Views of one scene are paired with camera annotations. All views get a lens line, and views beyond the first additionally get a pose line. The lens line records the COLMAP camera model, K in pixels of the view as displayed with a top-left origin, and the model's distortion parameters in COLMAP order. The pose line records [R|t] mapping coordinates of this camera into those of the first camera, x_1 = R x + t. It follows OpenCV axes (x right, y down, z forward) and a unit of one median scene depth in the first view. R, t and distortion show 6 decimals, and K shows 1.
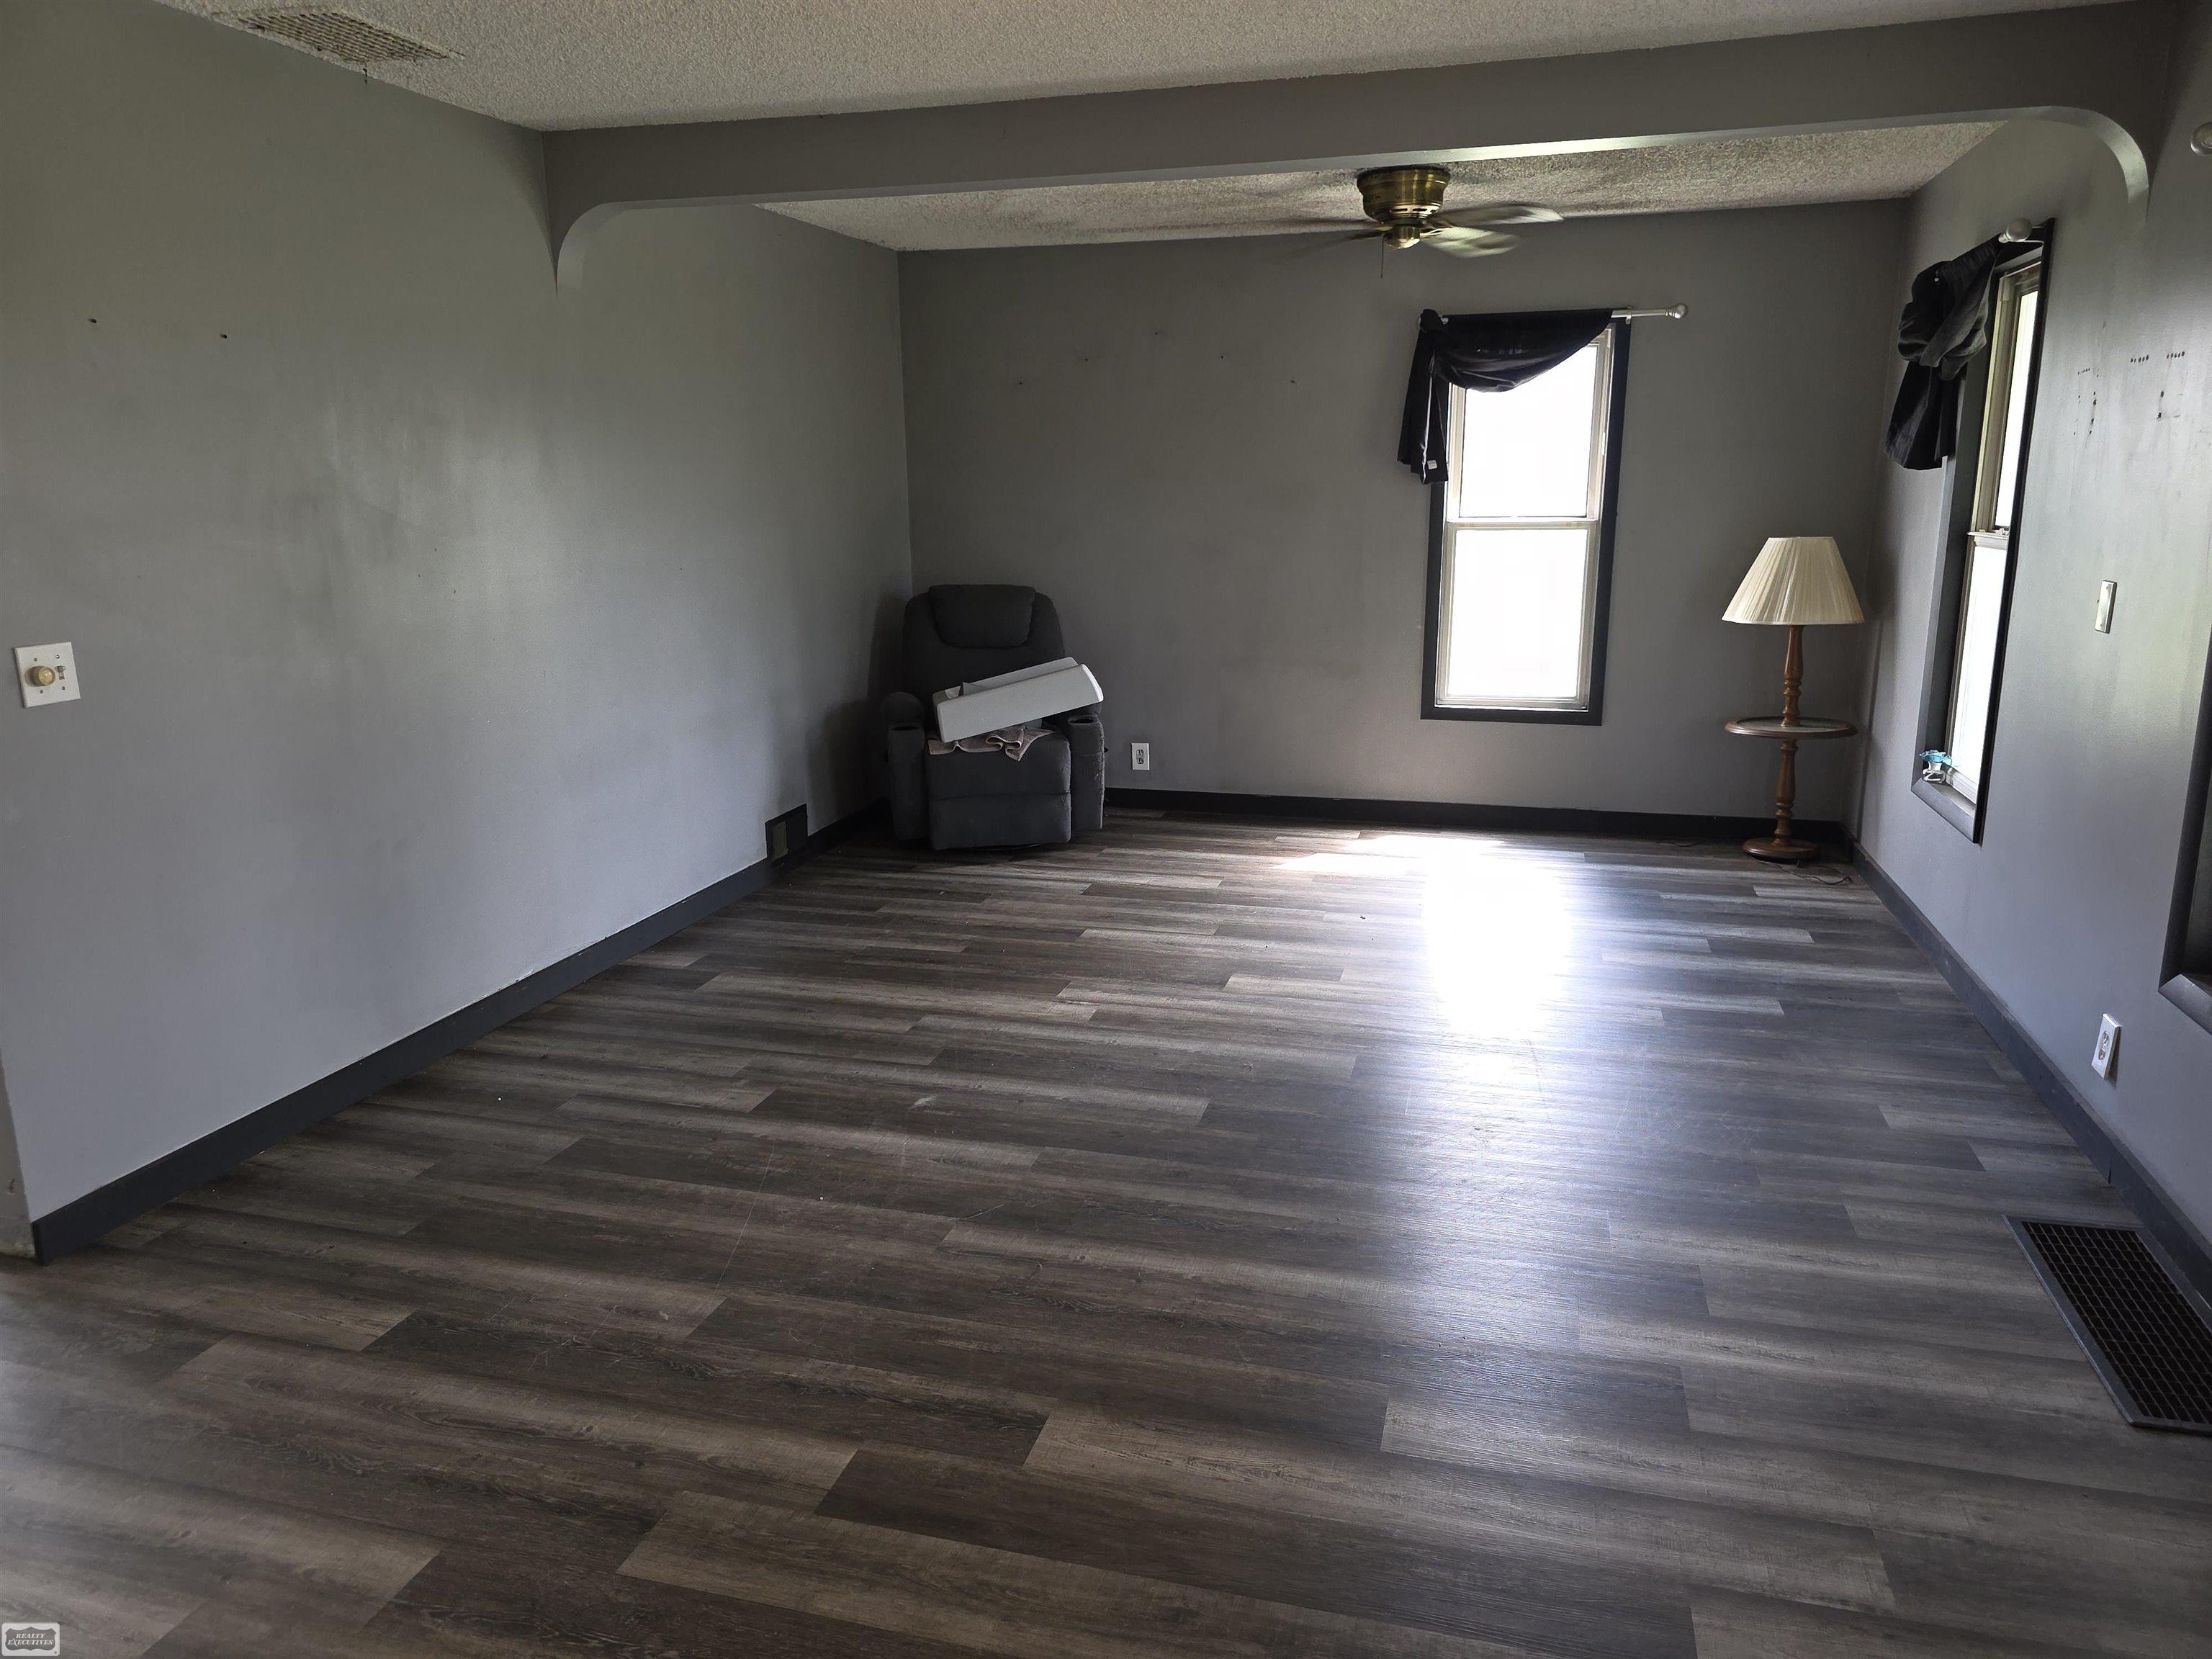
lens RADIAL K [[1481.4, 0, 1107.6], [0, 1481.4, 830.9], [0, 0, 1]] dist [0.026743, -0.014782]
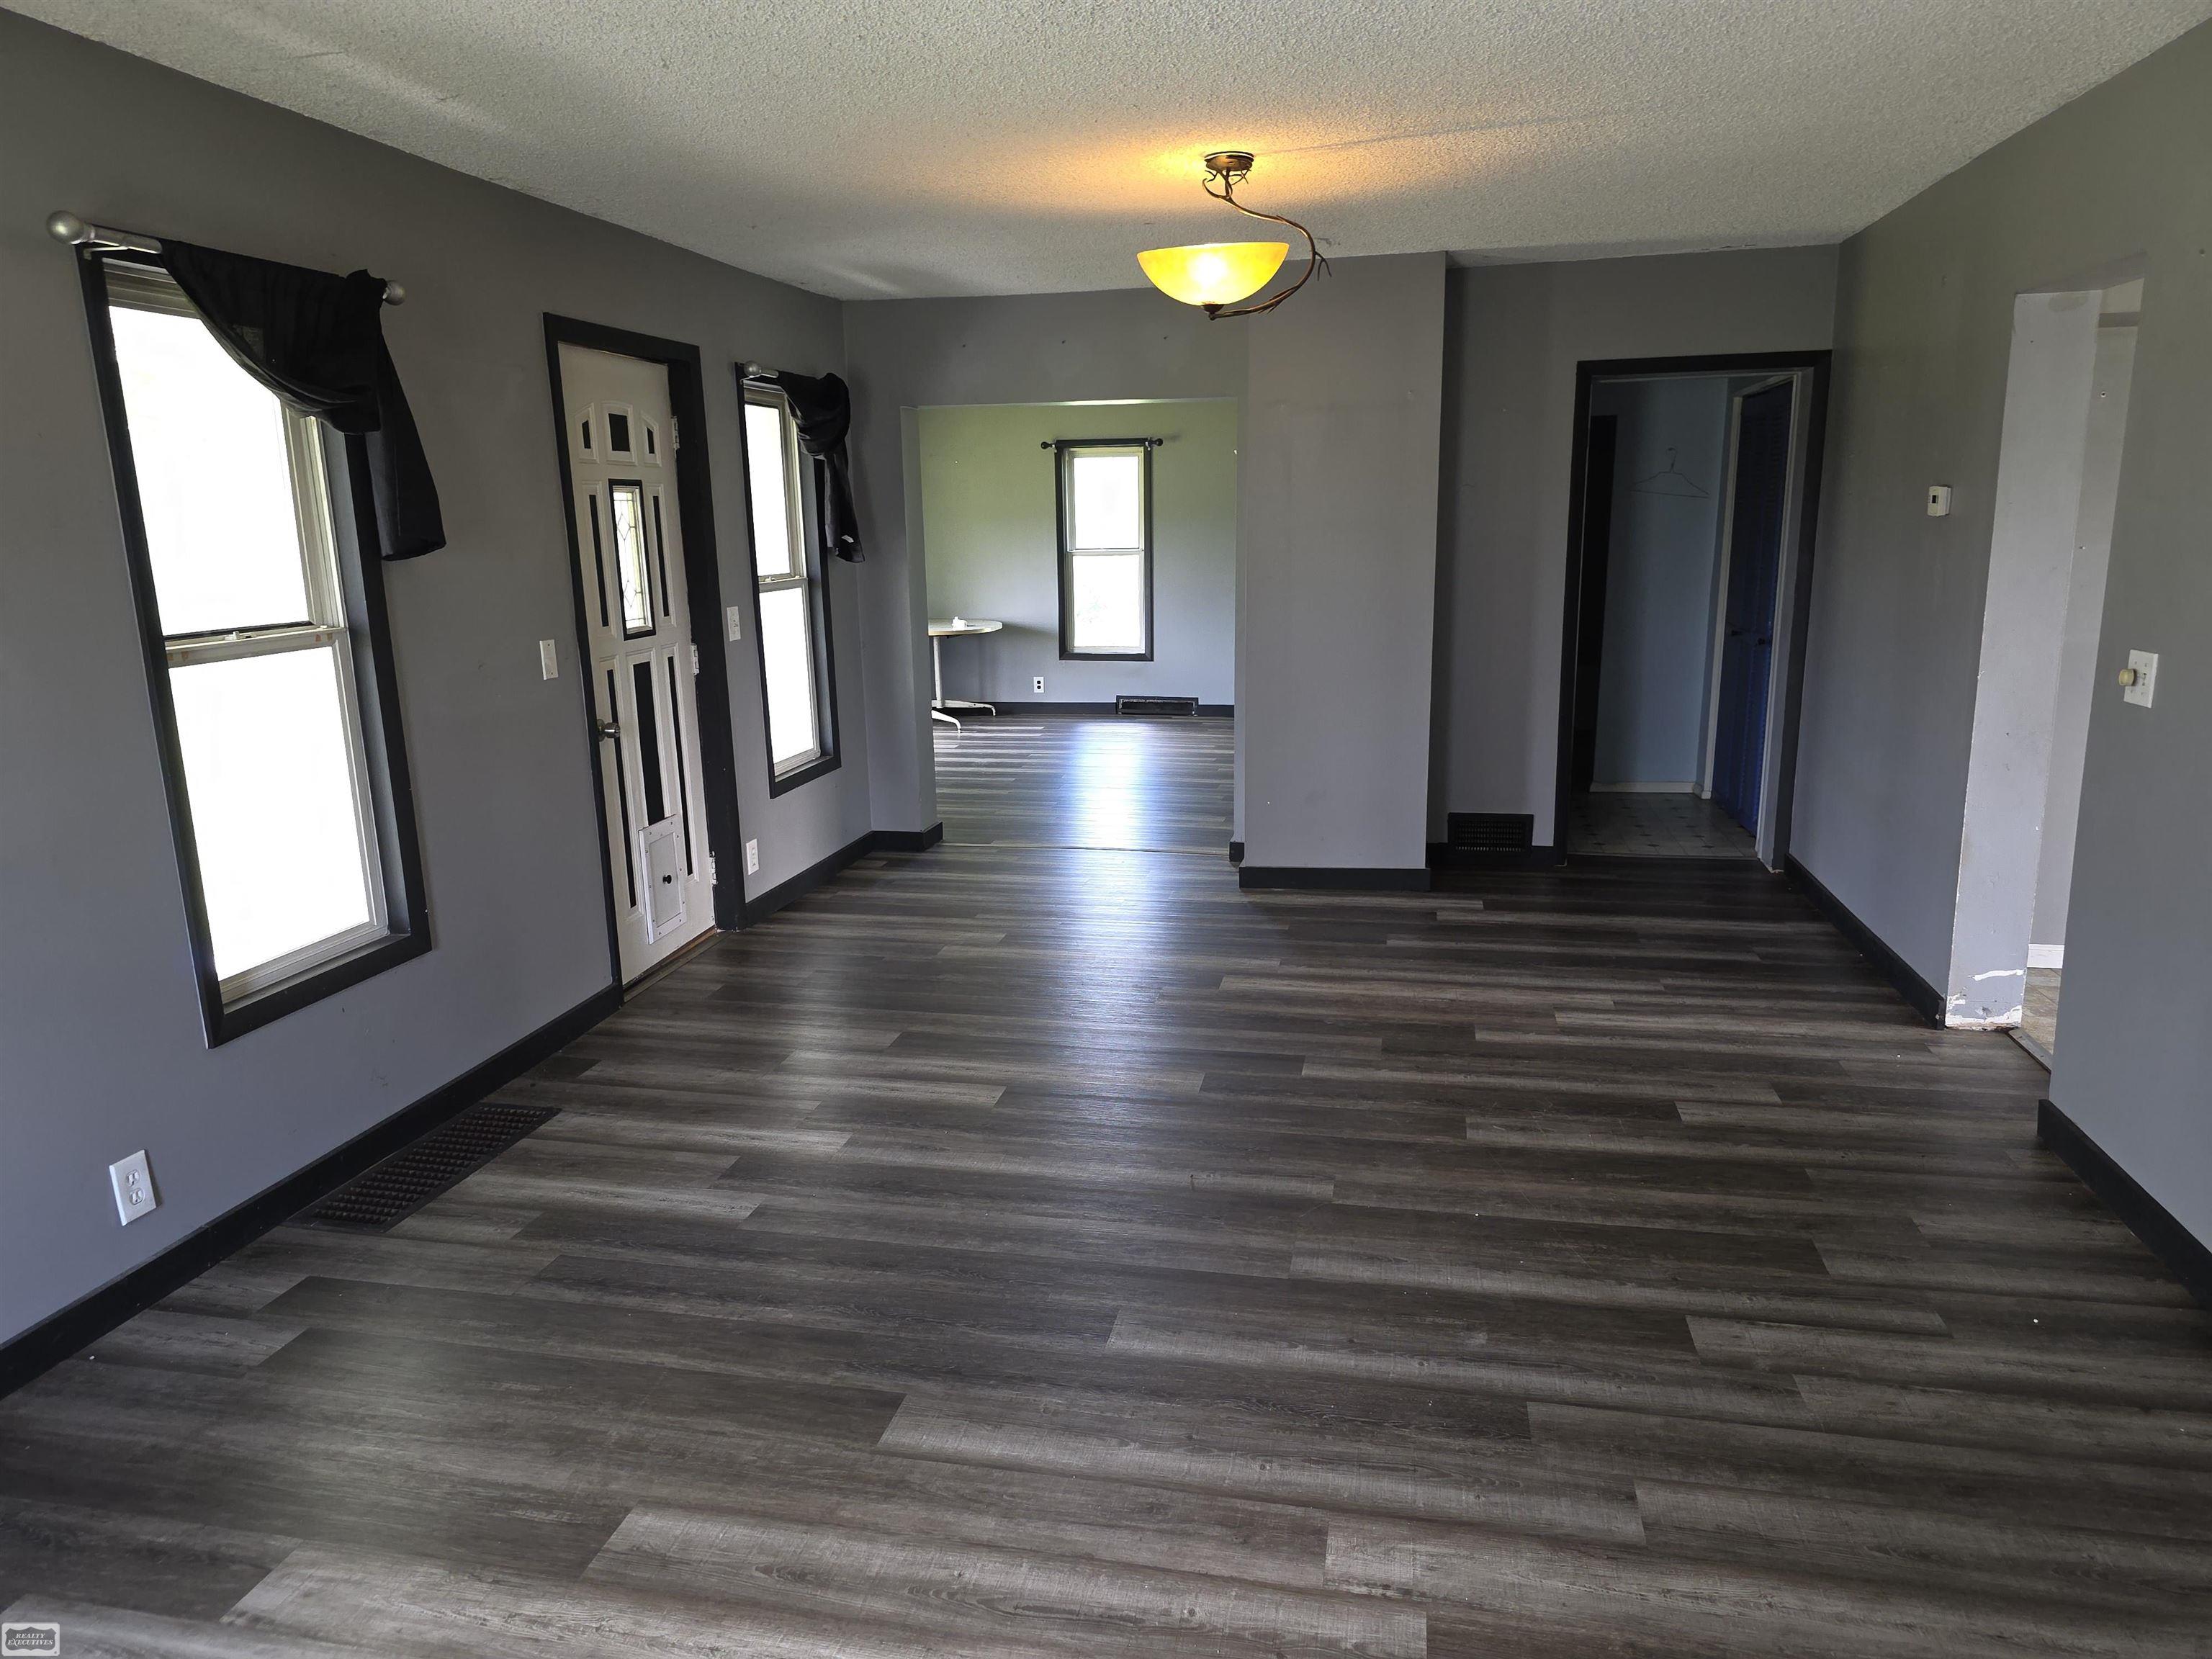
lens RADIAL K [[1481.4, 0, 1103.0], [0, 1481.4, 832.4], [0, 0, 1]] dist [0.026743, -0.014782]
pose [[-0.996837, 0.050240, -0.061580, 0.110013], [0.019137, 0.903783, 0.427562, -0.411619], [0.077136, 0.425031, -0.901886, 1.672694]]
